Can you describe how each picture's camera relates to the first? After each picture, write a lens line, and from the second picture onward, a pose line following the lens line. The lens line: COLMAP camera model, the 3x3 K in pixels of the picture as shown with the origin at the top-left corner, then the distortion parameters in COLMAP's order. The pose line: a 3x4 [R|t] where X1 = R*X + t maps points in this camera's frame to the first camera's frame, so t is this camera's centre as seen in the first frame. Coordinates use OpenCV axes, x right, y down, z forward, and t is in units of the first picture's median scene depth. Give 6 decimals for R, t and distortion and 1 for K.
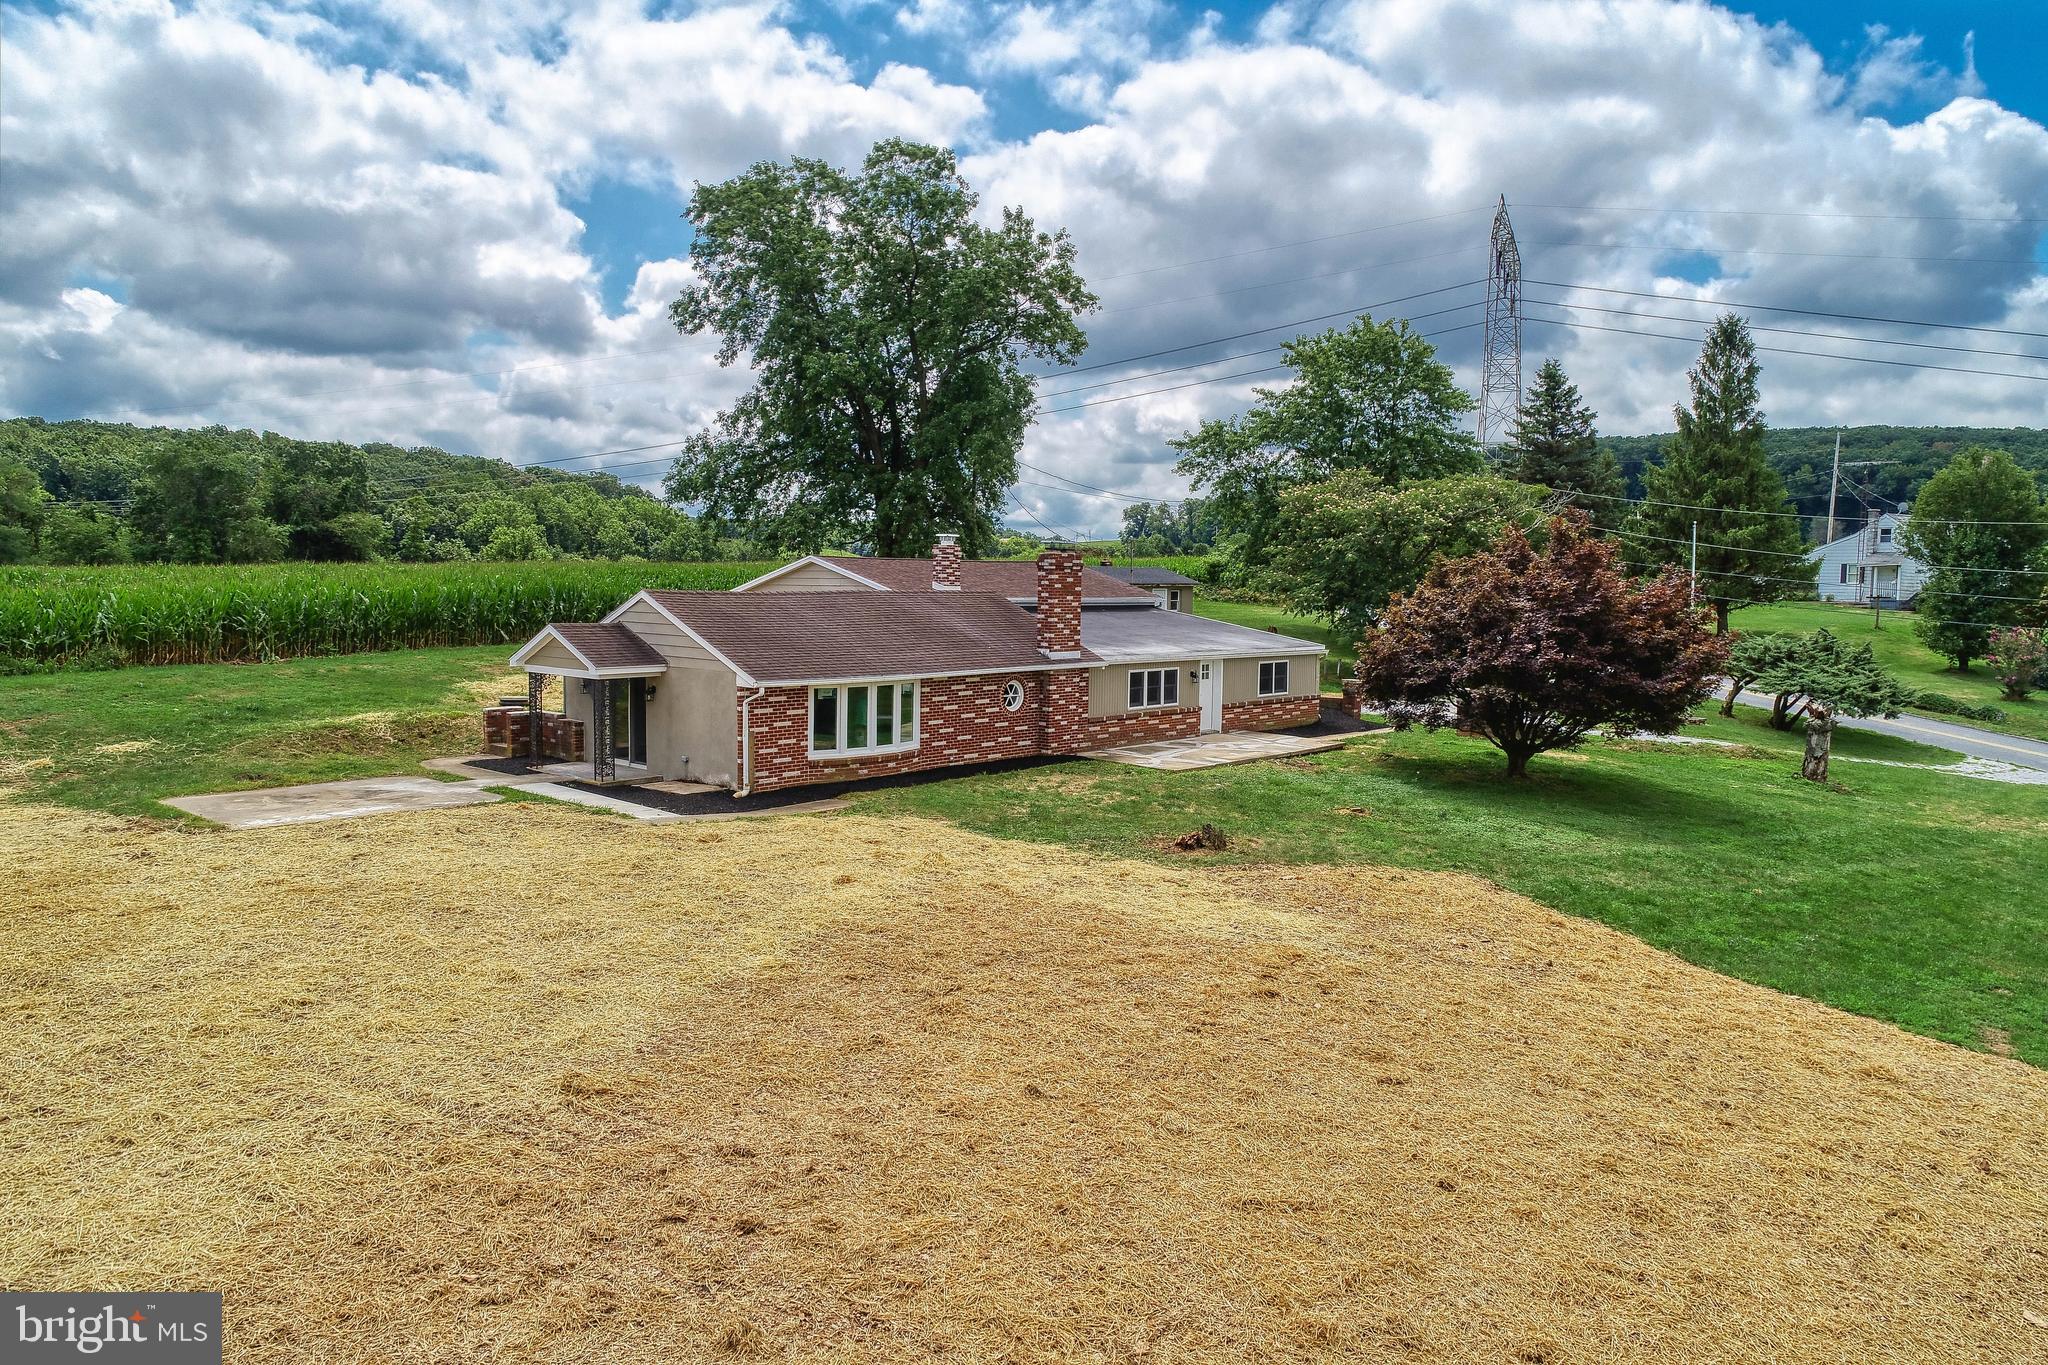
lens RADIAL K [[1370.1, 0, 1013.6], [0, 1370.1, 681.8], [0, 0, 1]] dist [0.003082, 0.000636]
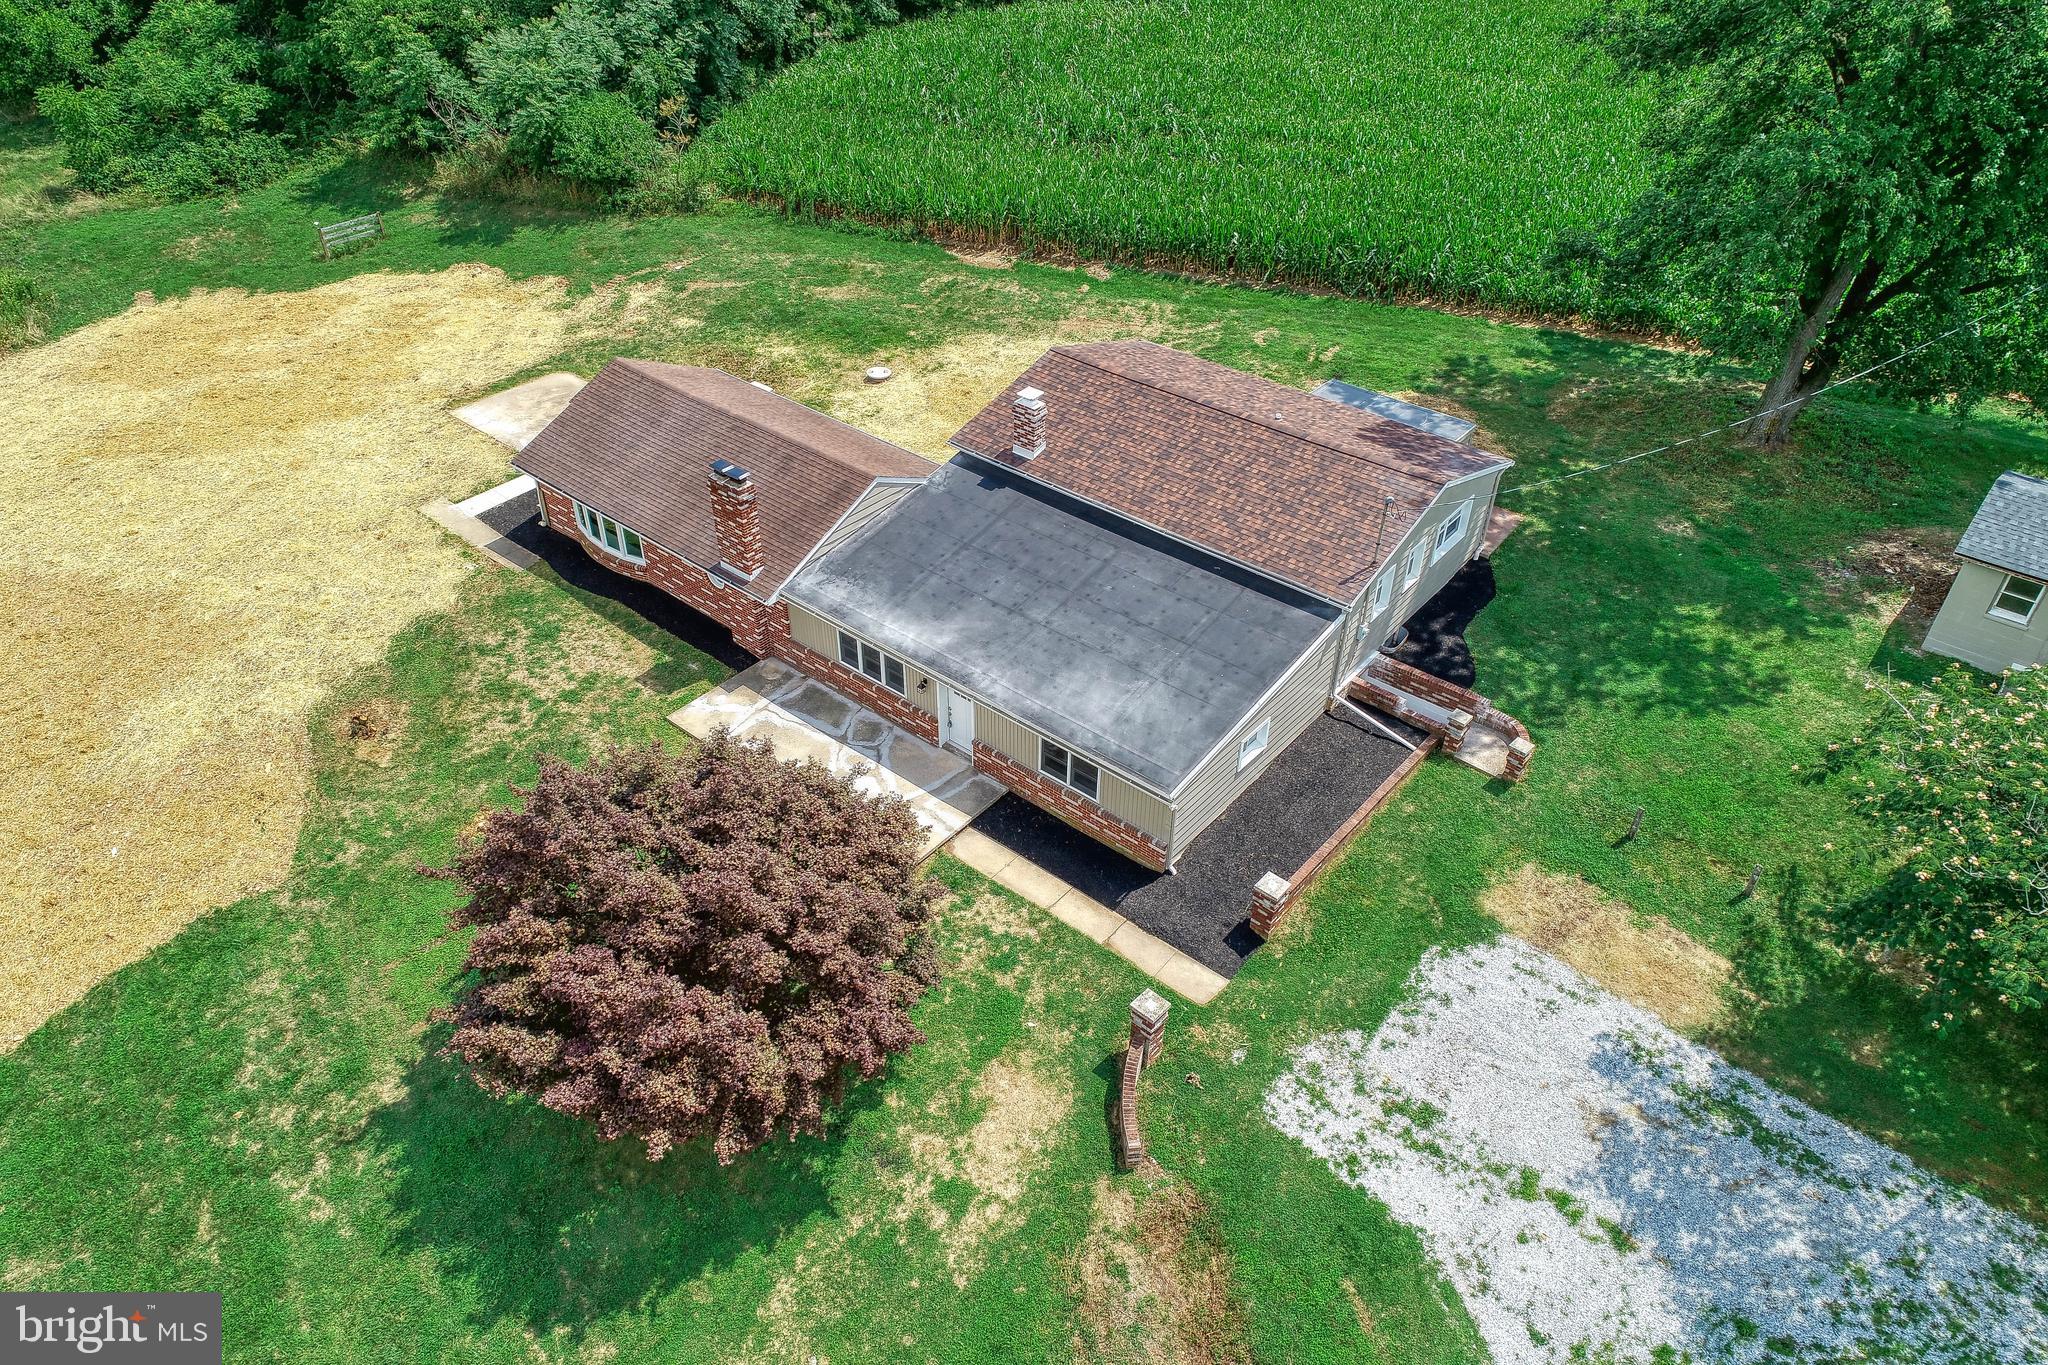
lens RADIAL K [[1378.7, 0, 1024.0], [0, 1378.7, 682.5], [0, 0, 1]] dist [-0.001493, 0.002717]
pose [[0.051882, 0.596897, -0.800639, 0.757350], [-0.084775, 0.801457, 0.592014, -0.475835], [0.995048, 0.037160, 0.092183, 0.927119]]
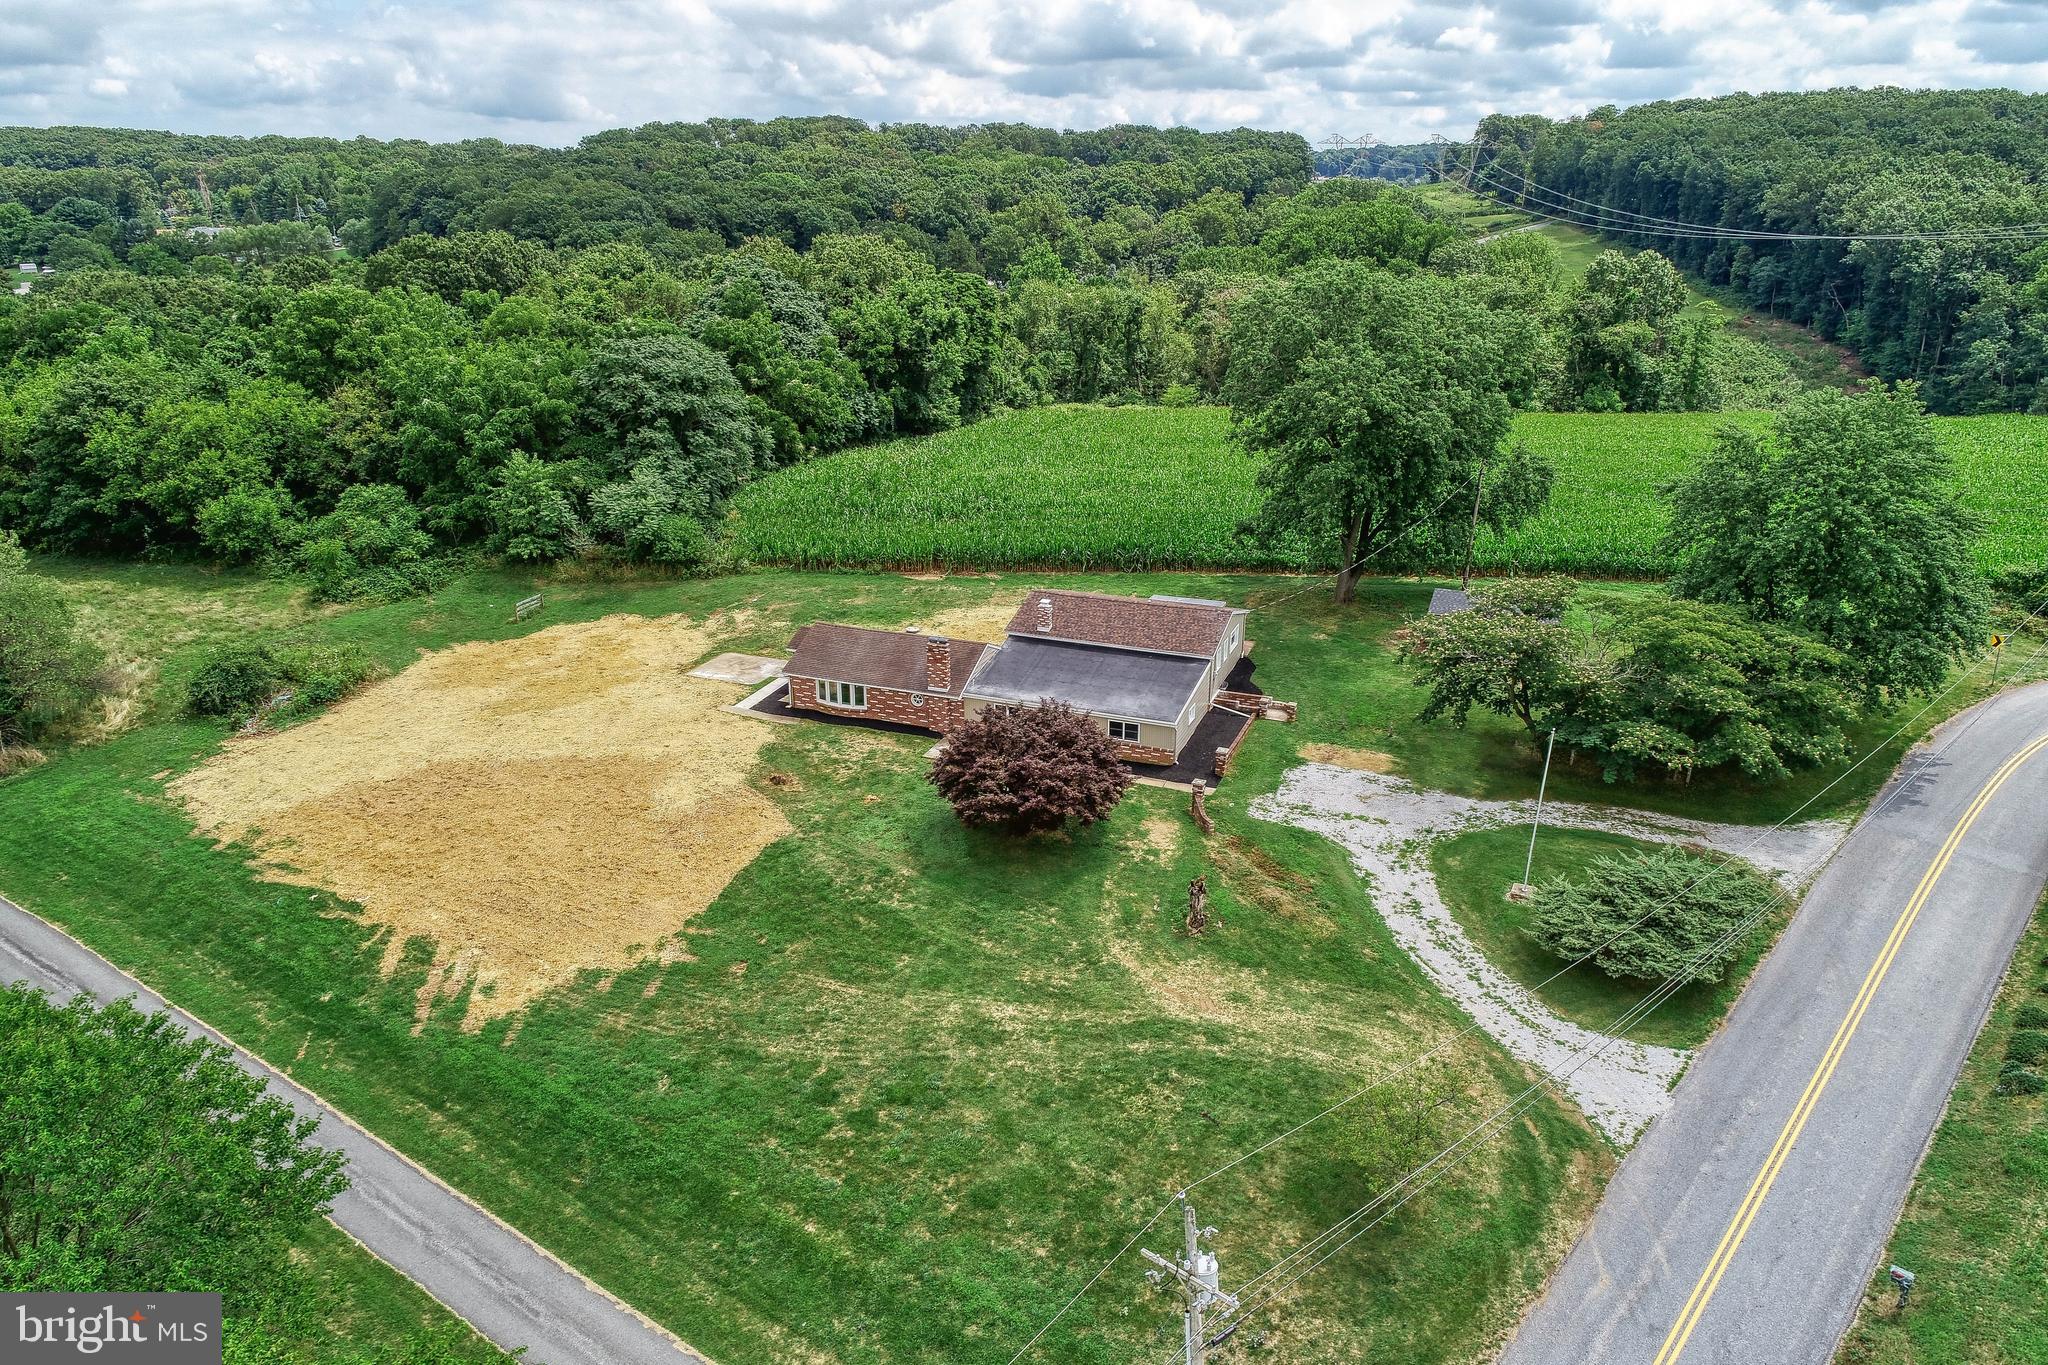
lens RADIAL K [[1378.7, 0, 1024.0], [0, 1378.7, 682.5], [0, 0, 1]] dist [-0.001493, 0.002717]
pose [[0.361882, 0.312732, -0.878202, 1.651647], [-0.064472, 0.948192, 0.311089, -0.591813], [0.929992, -0.055958, 0.363297, 0.277893]]
